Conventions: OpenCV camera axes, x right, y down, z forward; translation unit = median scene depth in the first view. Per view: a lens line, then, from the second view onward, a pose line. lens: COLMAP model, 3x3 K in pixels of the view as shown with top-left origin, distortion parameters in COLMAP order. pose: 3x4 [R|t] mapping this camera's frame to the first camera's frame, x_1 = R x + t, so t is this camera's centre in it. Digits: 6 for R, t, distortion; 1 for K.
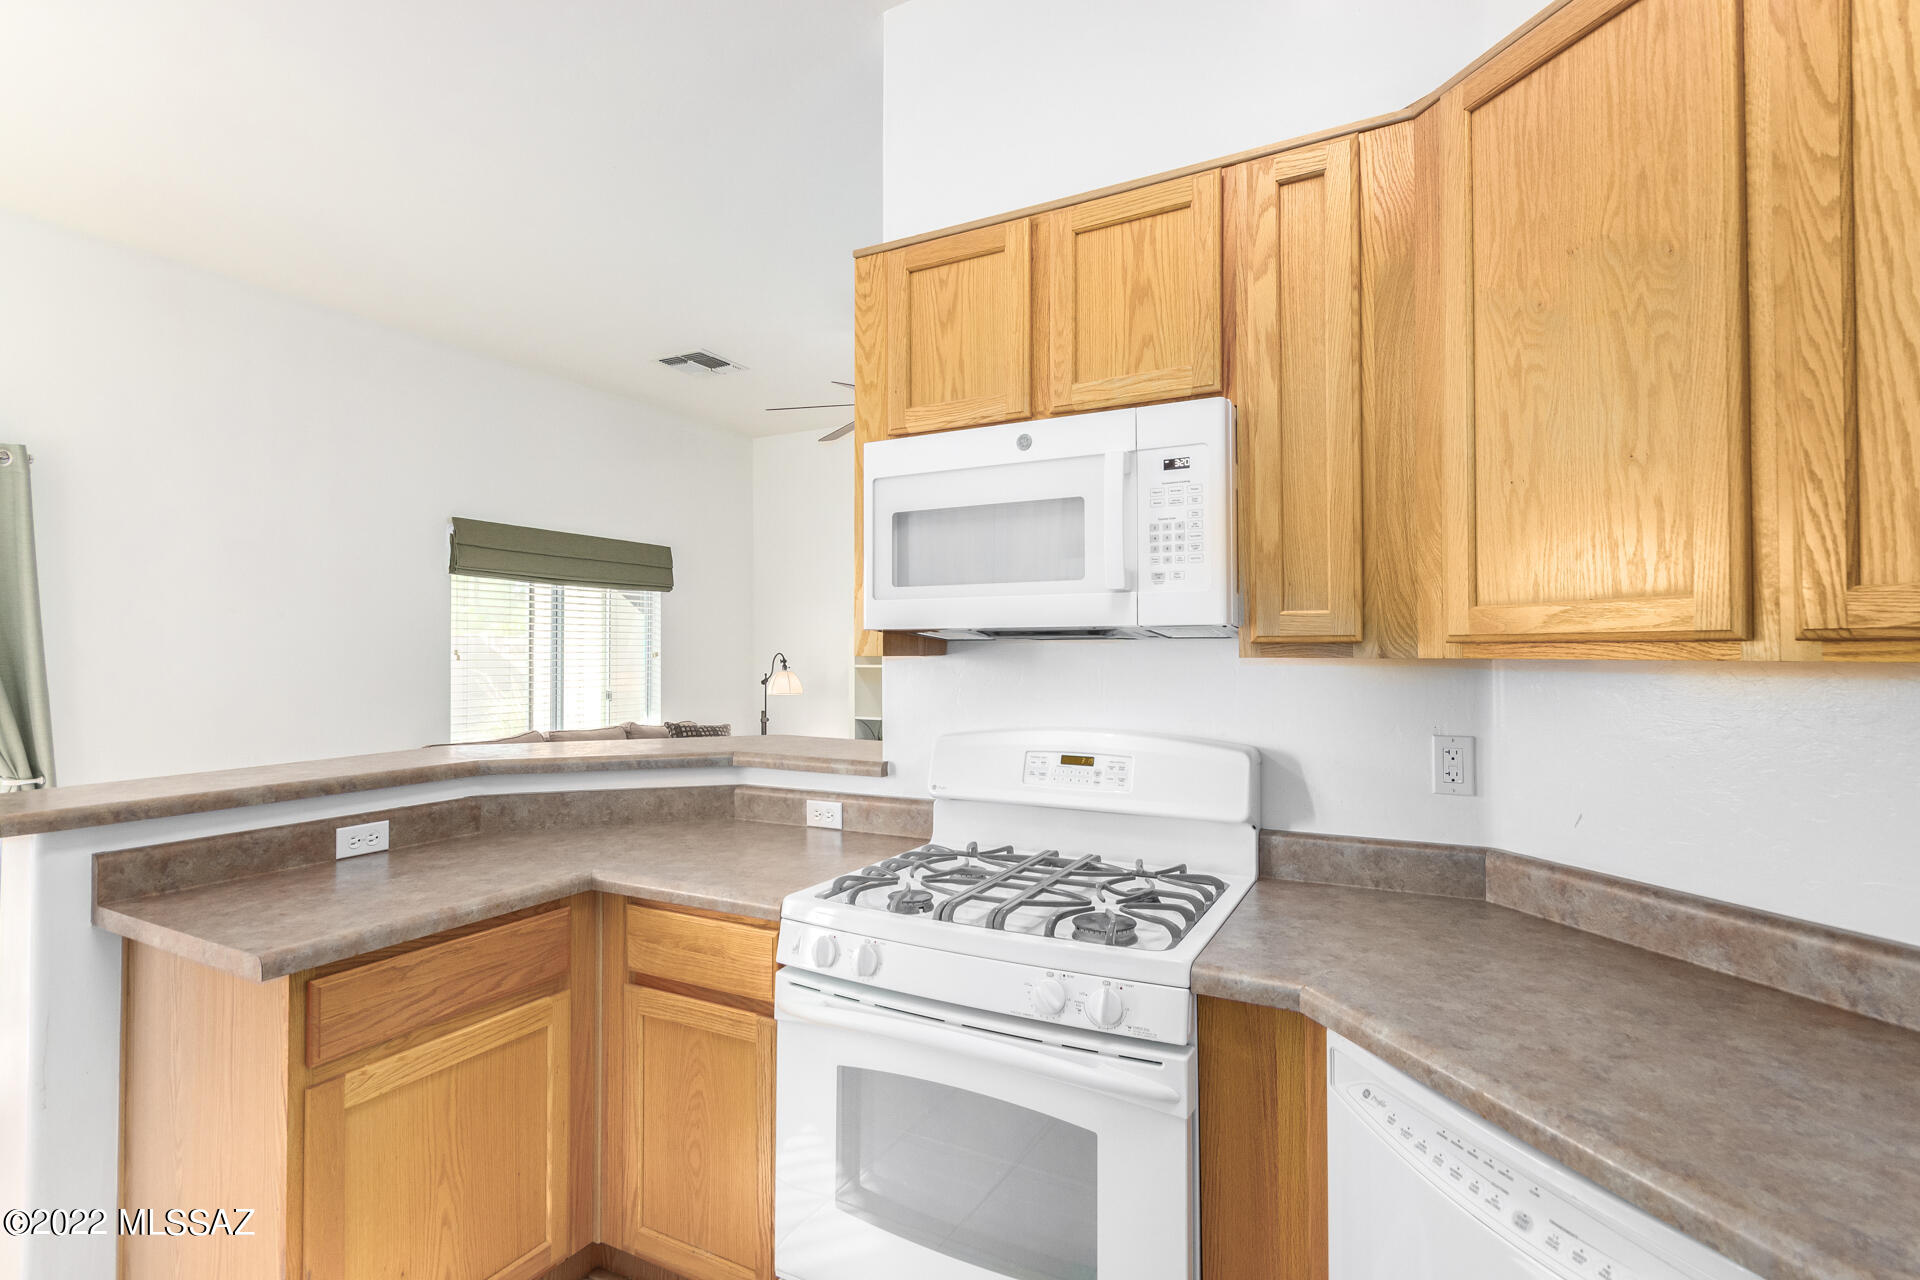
lens RADIAL K [[898.7, 0, 943.9], [0, 898.7, 637.7], [0, 0, 1]] dist [0.003810, 0.000511]
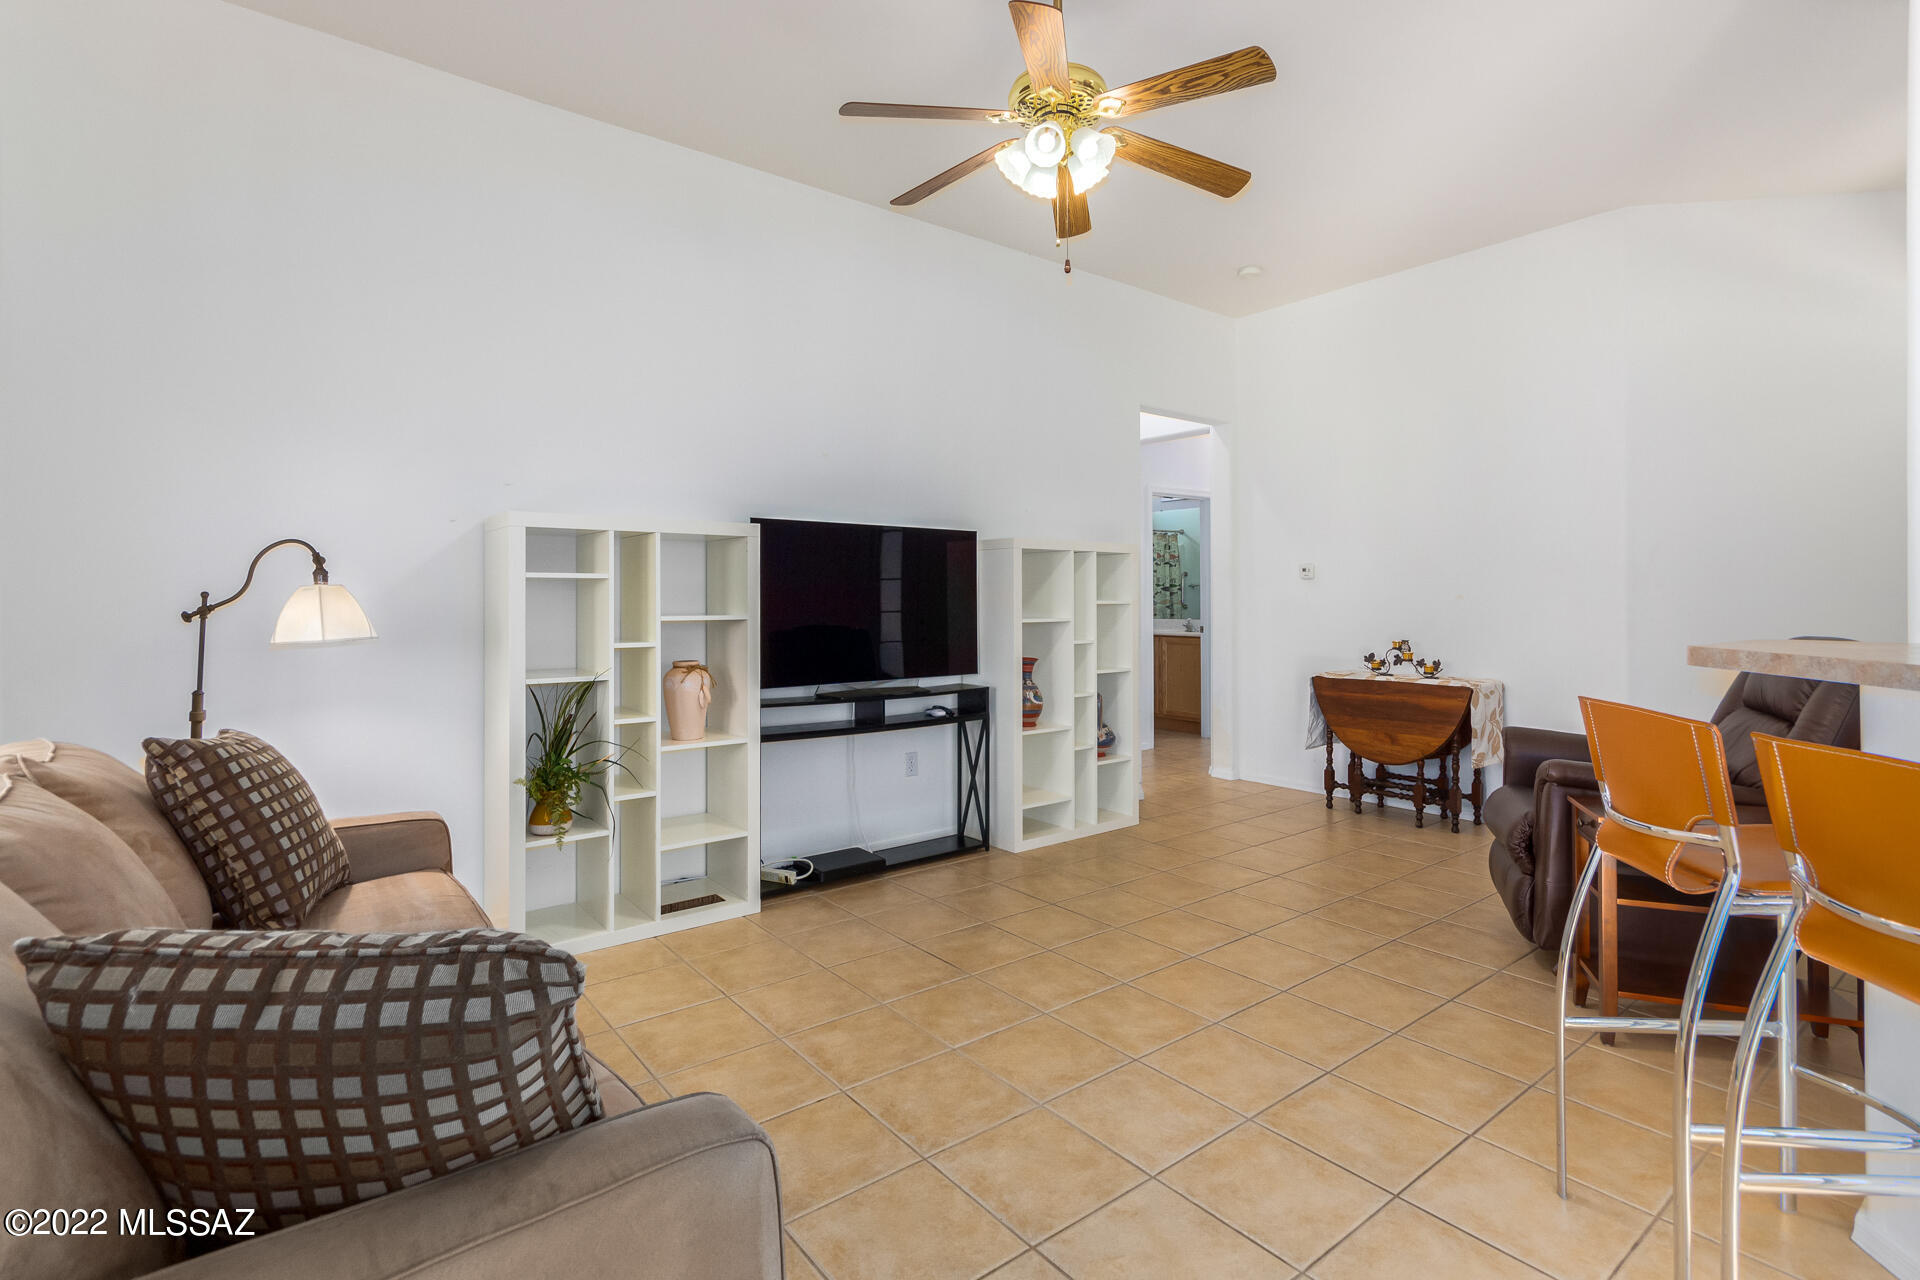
lens RADIAL K [[898.7, 0, 946.5], [0, 898.7, 602.4], [0, 0, 1]] dist [0.003810, 0.000511]
pose [[0.407307, -0.001030, 0.913291, -1.171195], [-0.012099, 0.999906, 0.006523, 0.104359], [-0.913211, -0.013706, 0.407256, 1.552154]]
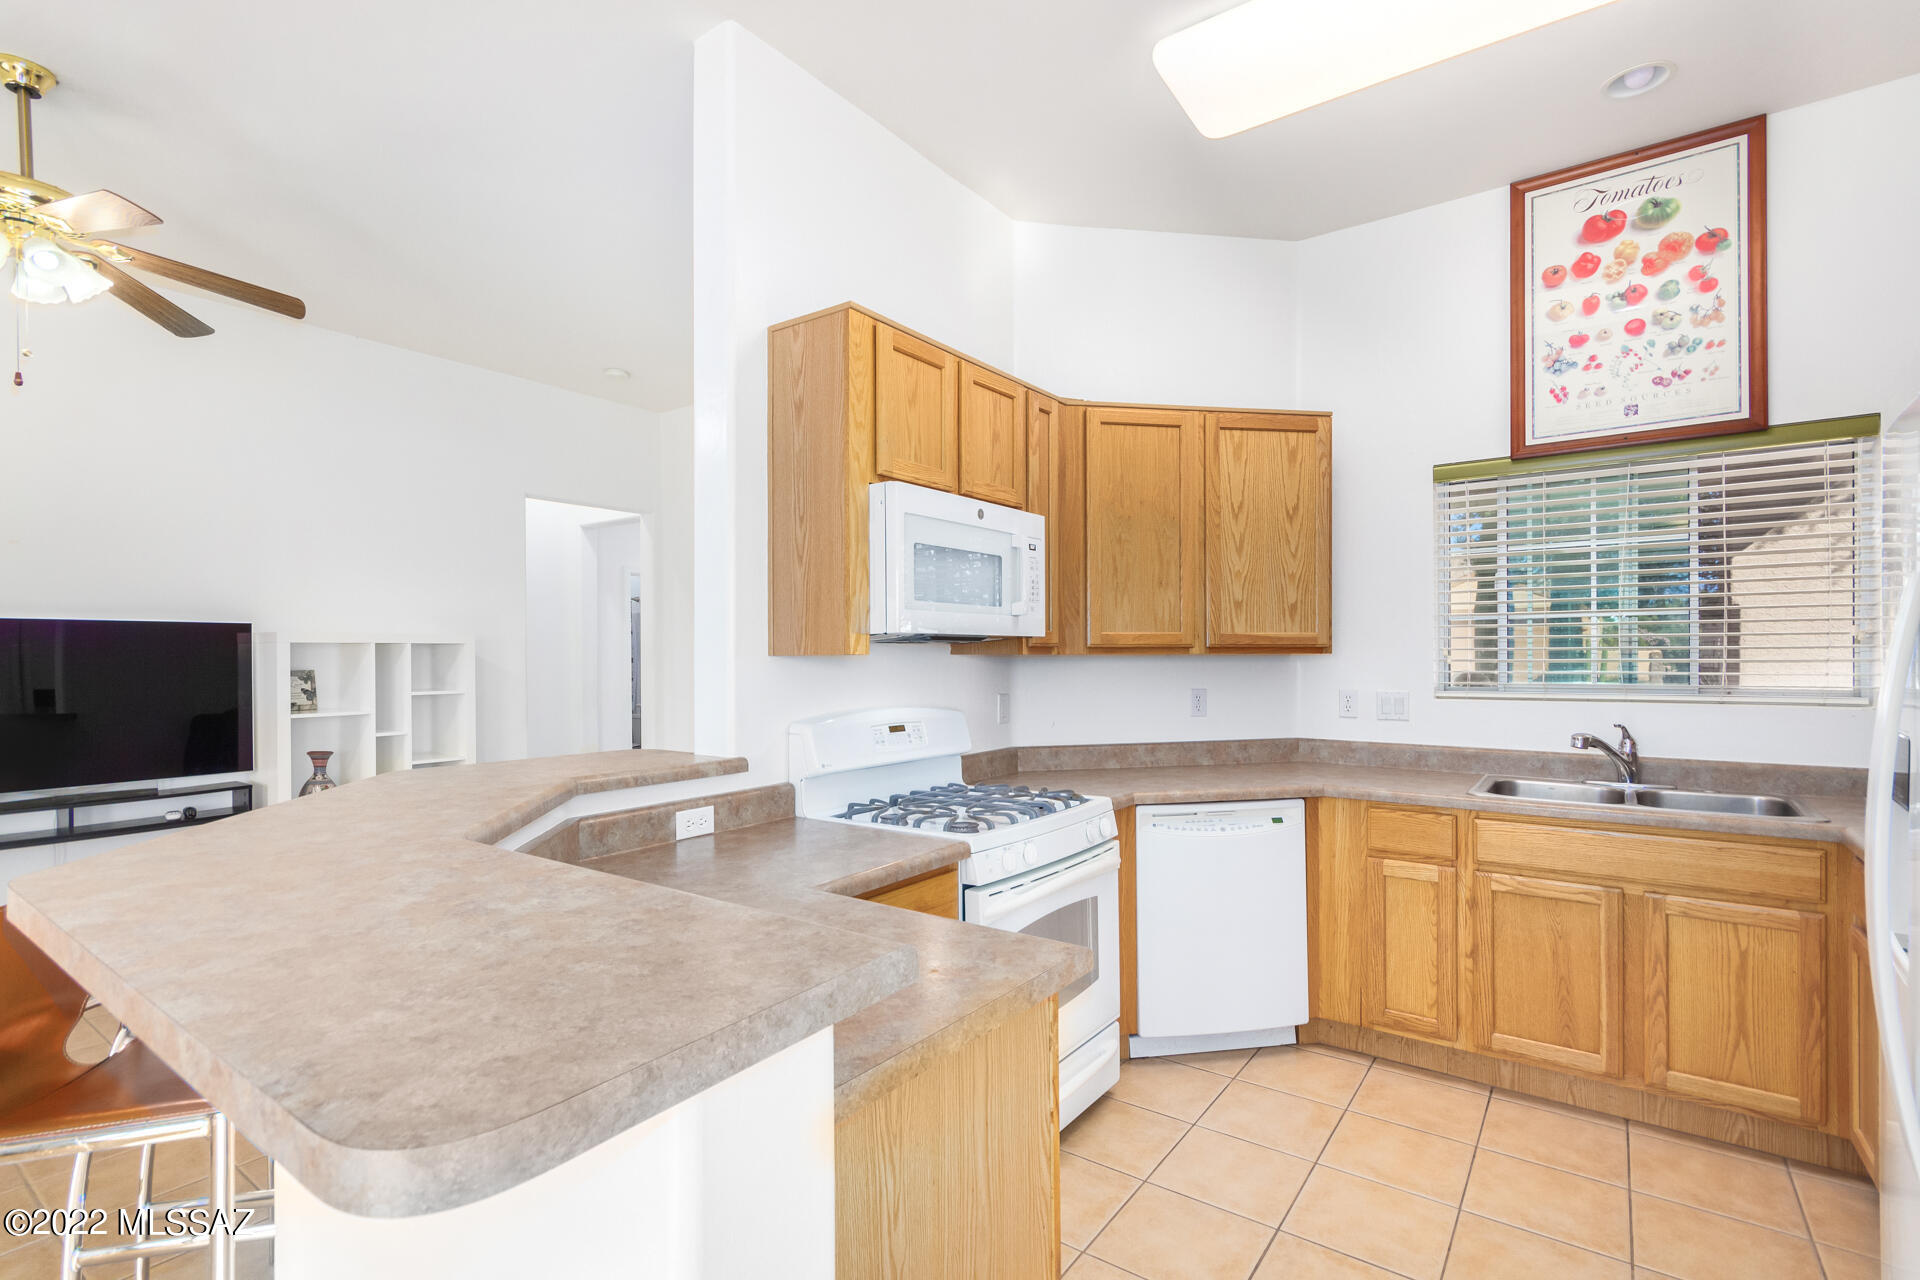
lens RADIAL K [[898.7, 0, 986.8], [0, 898.7, 660.6], [0, 0, 1]] dist [0.003810, 0.000511]
pose [[0.120541, -0.005107, 0.992695, -1.044881], [-0.011907, 0.999907, 0.006590, 0.015699], [-0.992637, -0.012615, 0.120470, 0.585857]]
